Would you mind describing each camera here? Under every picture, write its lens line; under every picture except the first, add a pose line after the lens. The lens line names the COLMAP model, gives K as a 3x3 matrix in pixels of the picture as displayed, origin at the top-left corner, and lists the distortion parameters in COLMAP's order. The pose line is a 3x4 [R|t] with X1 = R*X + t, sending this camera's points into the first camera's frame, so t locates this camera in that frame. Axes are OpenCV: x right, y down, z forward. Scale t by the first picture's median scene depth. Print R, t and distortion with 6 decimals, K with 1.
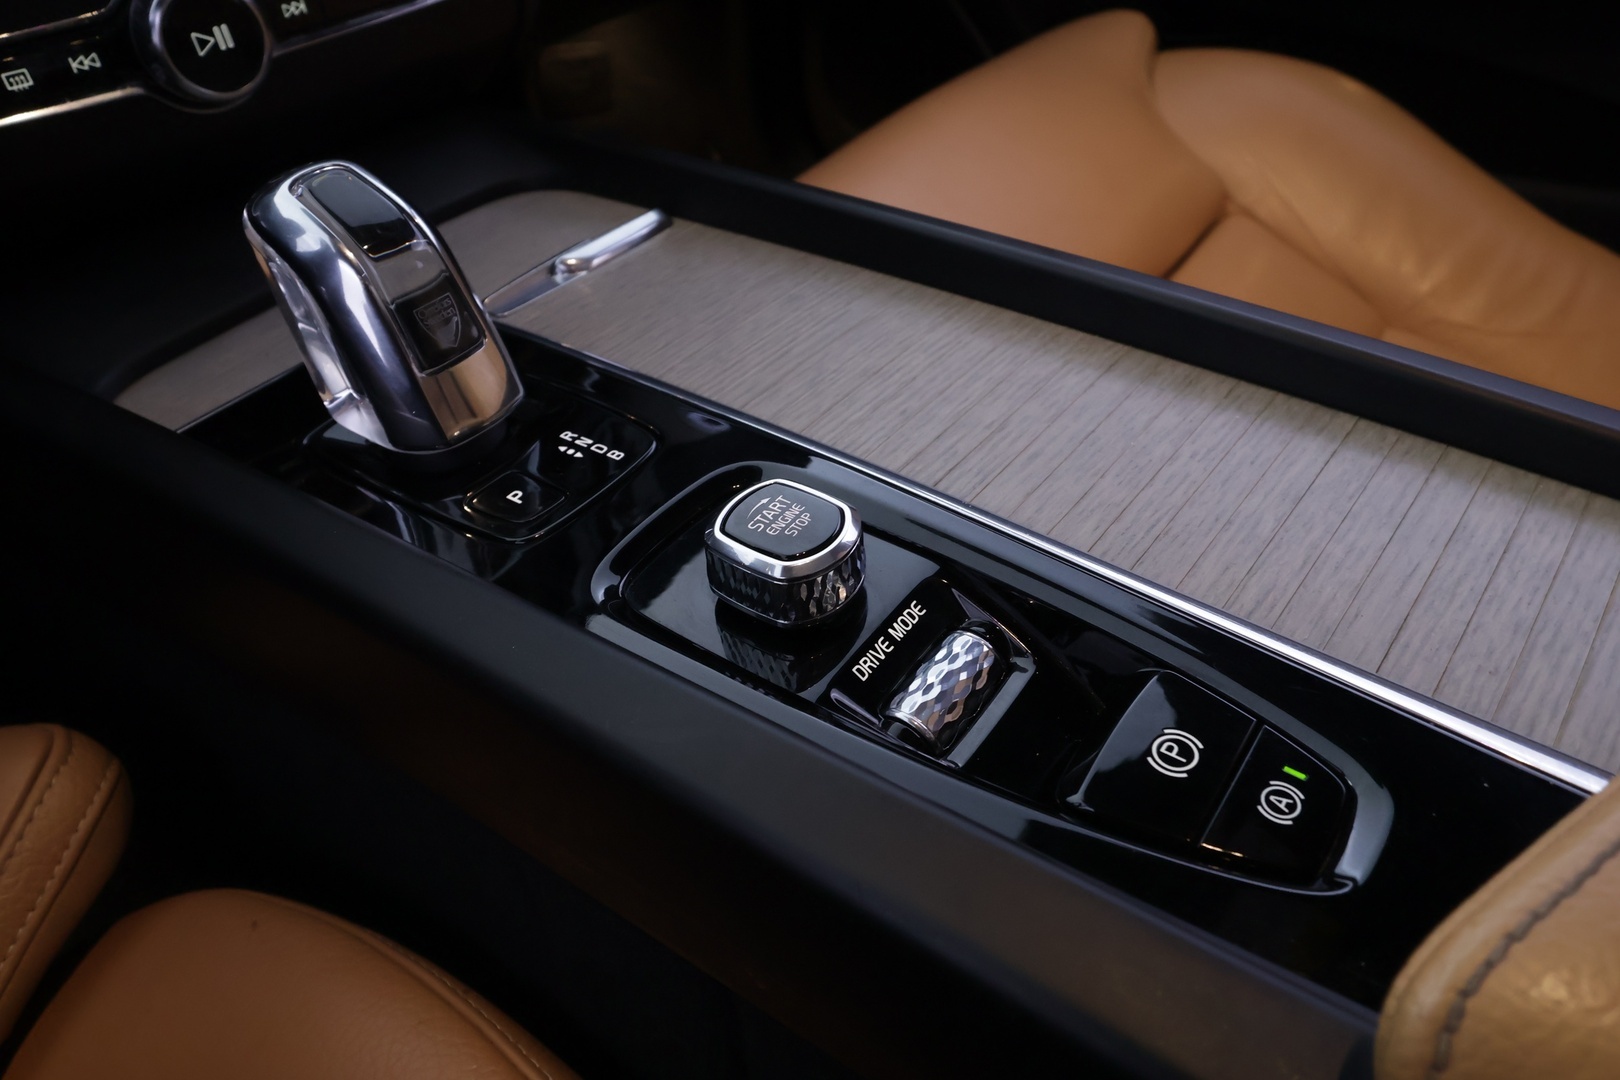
lens RADIAL K [[1137.6, 0, 808.8], [0, 1137.6, 543.5], [0, 0, 1]] dist [-0.006260, 0.003144]
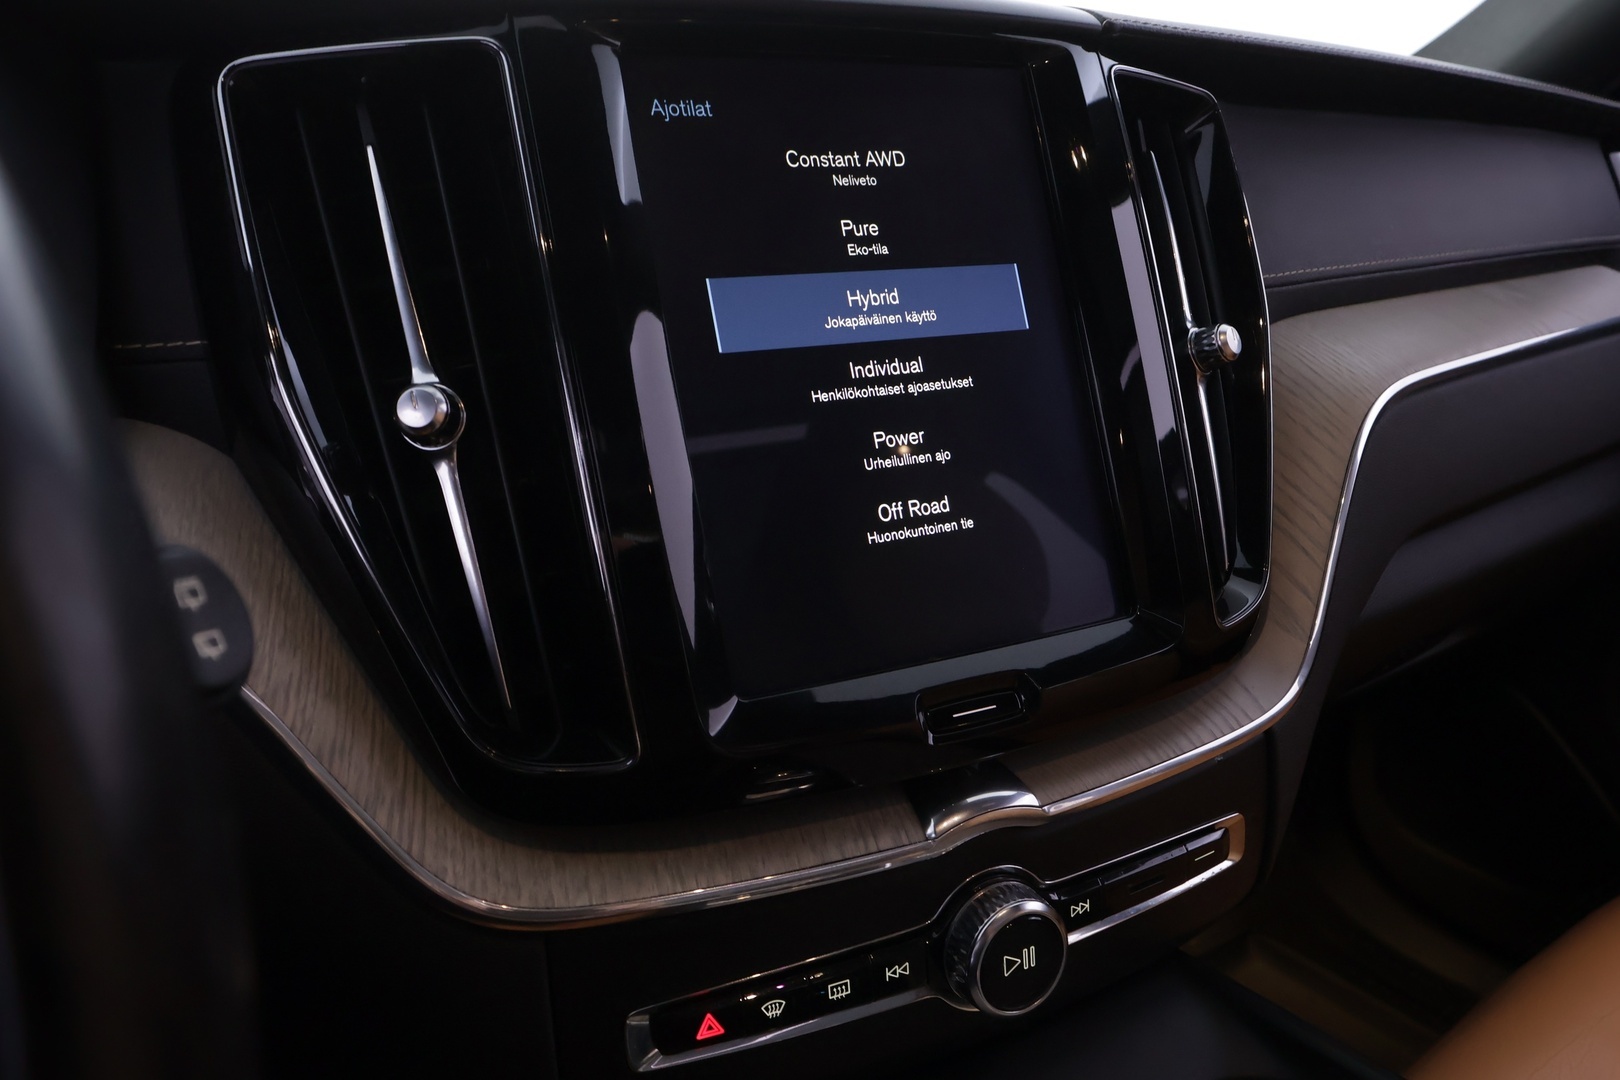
lens RADIAL K [[1137.6, 0, 809.2], [0, 1137.6, 543.5], [0, 0, 1]] dist [-0.006260, 0.003144]
pose [[0.937065, 0.085774, -0.338457, -0.398366], [-0.223055, 0.892825, -0.391292, -0.344546], [0.268620, 0.442160, 0.855767, -0.030064]]
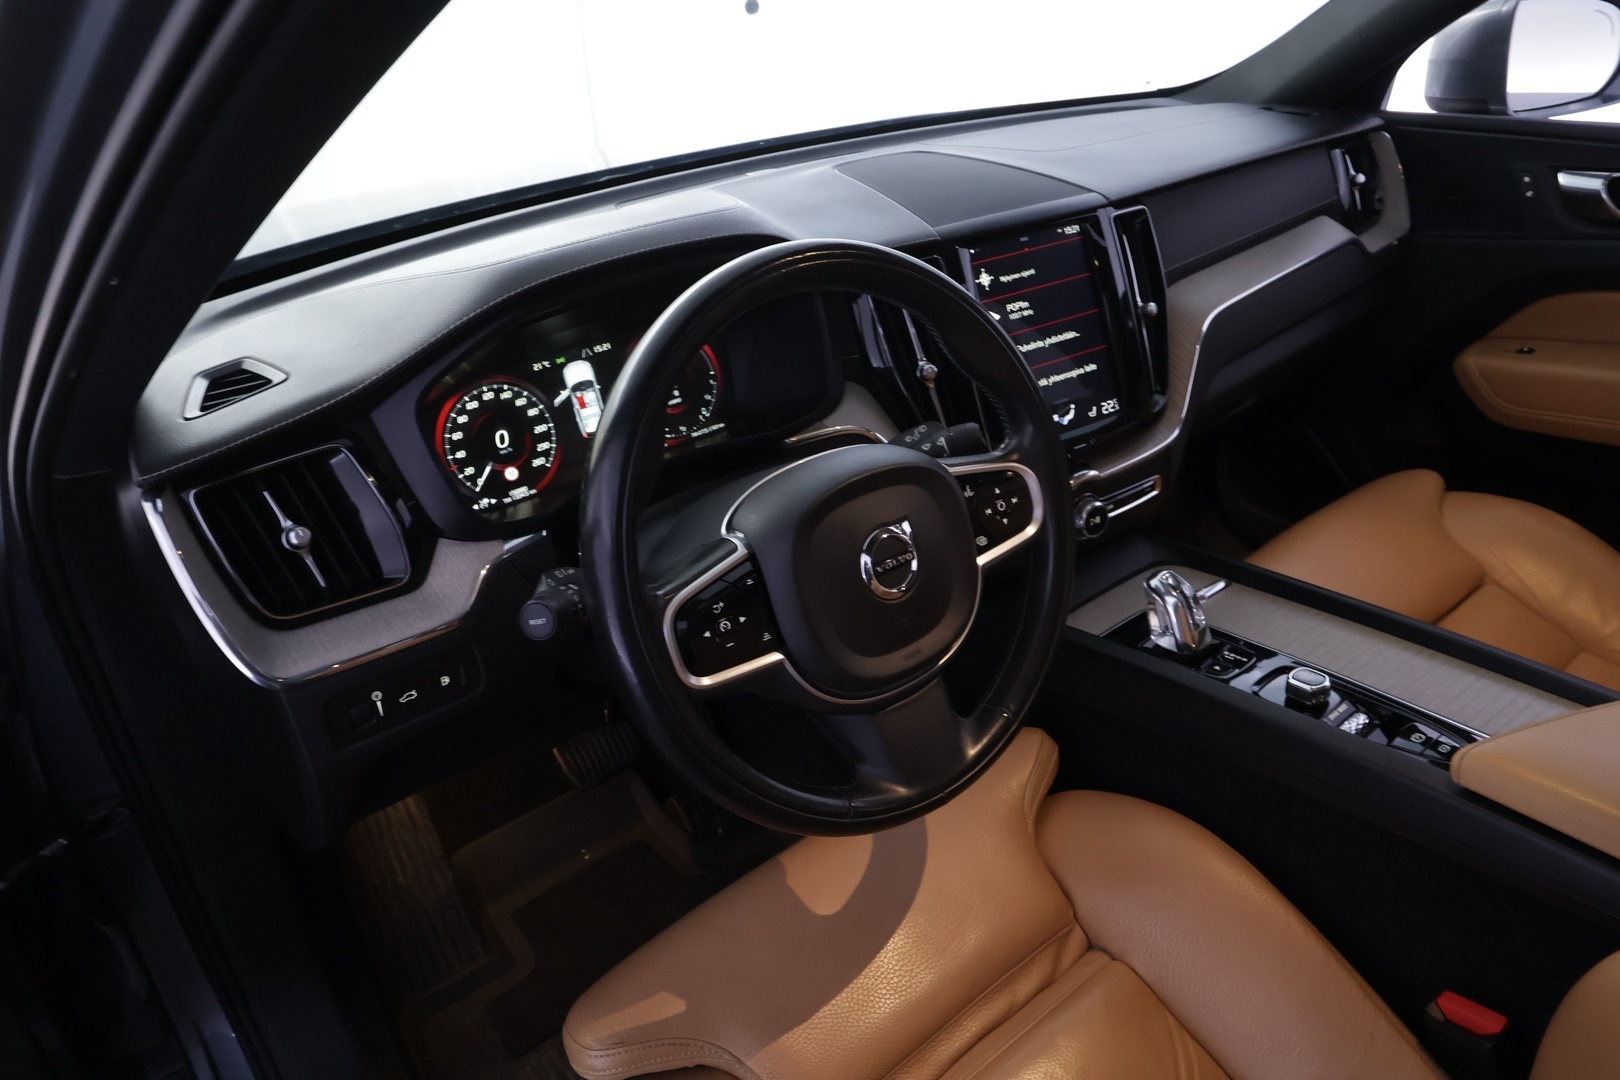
lens RADIAL K [[1137.6, 0, 807.6], [0, 1137.6, 529.5], [0, 0, 1]] dist [-0.006260, 0.003144]
pose [[0.964879, 0.065775, -0.254326, -0.492641], [-0.127013, 0.964270, -0.232489, 0.417663], [0.229947, 0.256627, 0.938758, -2.152979]]
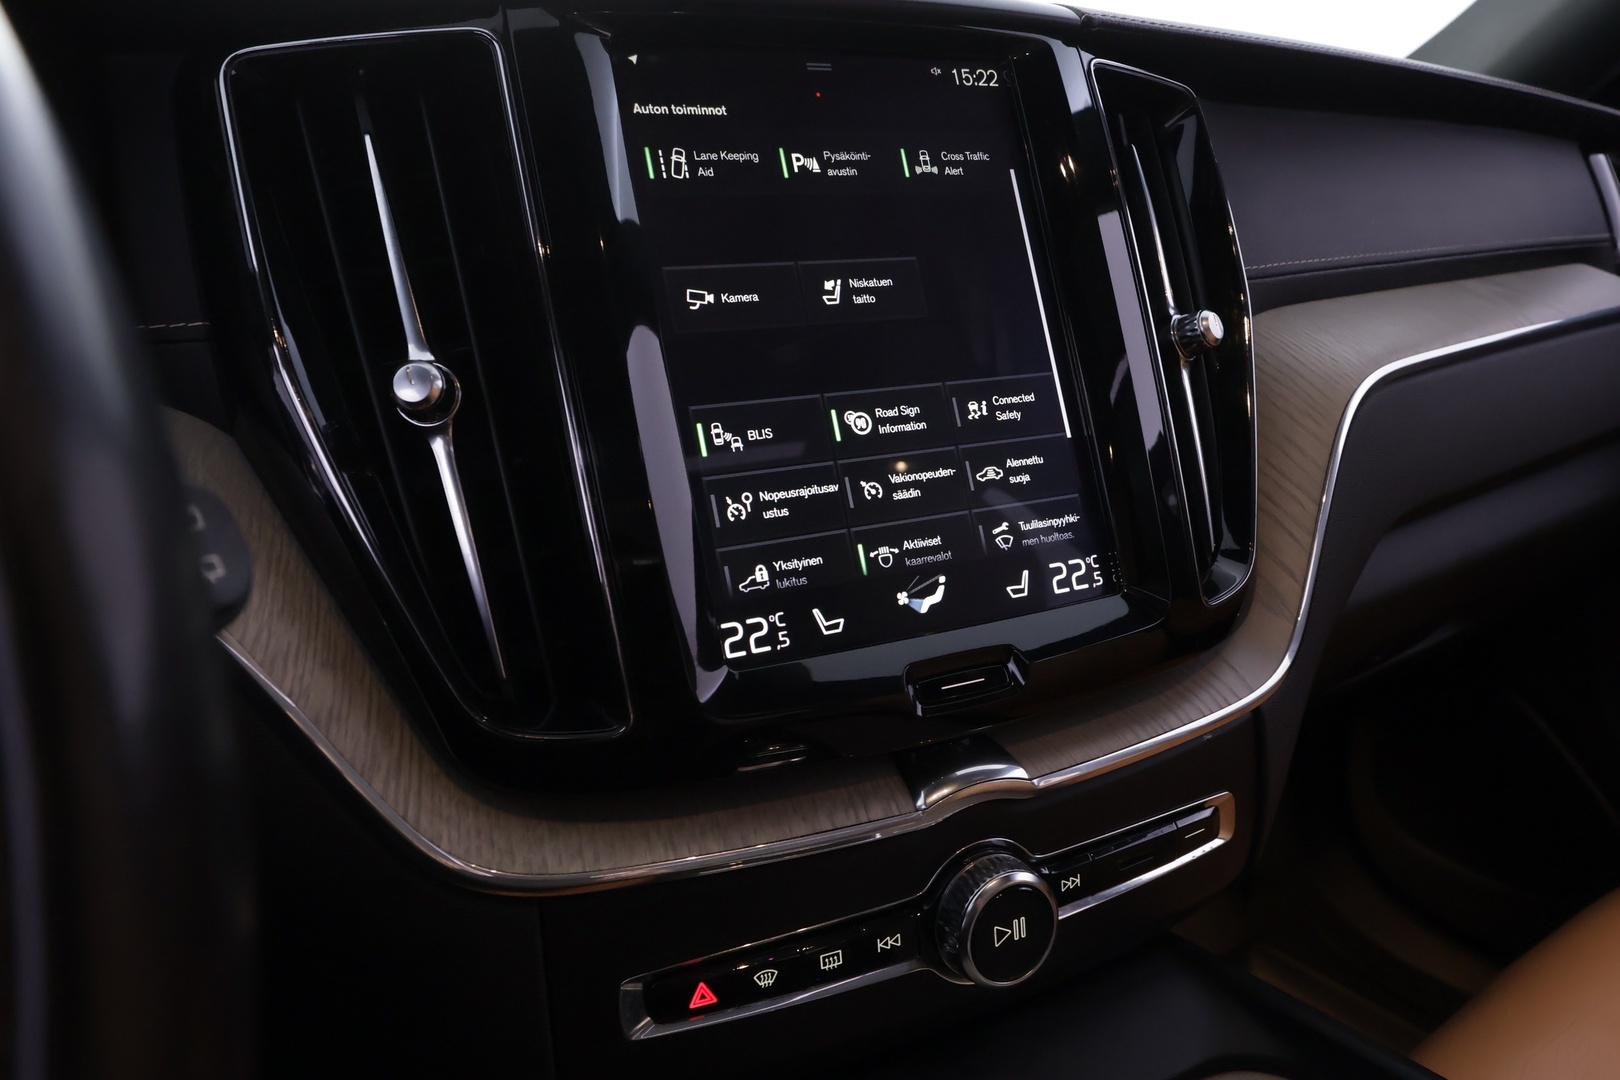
lens RADIAL K [[1137.6, 0, 808.6], [0, 1137.6, 545.5], [0, 0, 1]] dist [-0.006260, 0.003144]
pose [[0.936590, 0.069200, -0.343527, -0.377282], [-0.216855, 0.884509, -0.413058, -0.298154], [0.275269, 0.461362, 0.843429, -0.020685]]
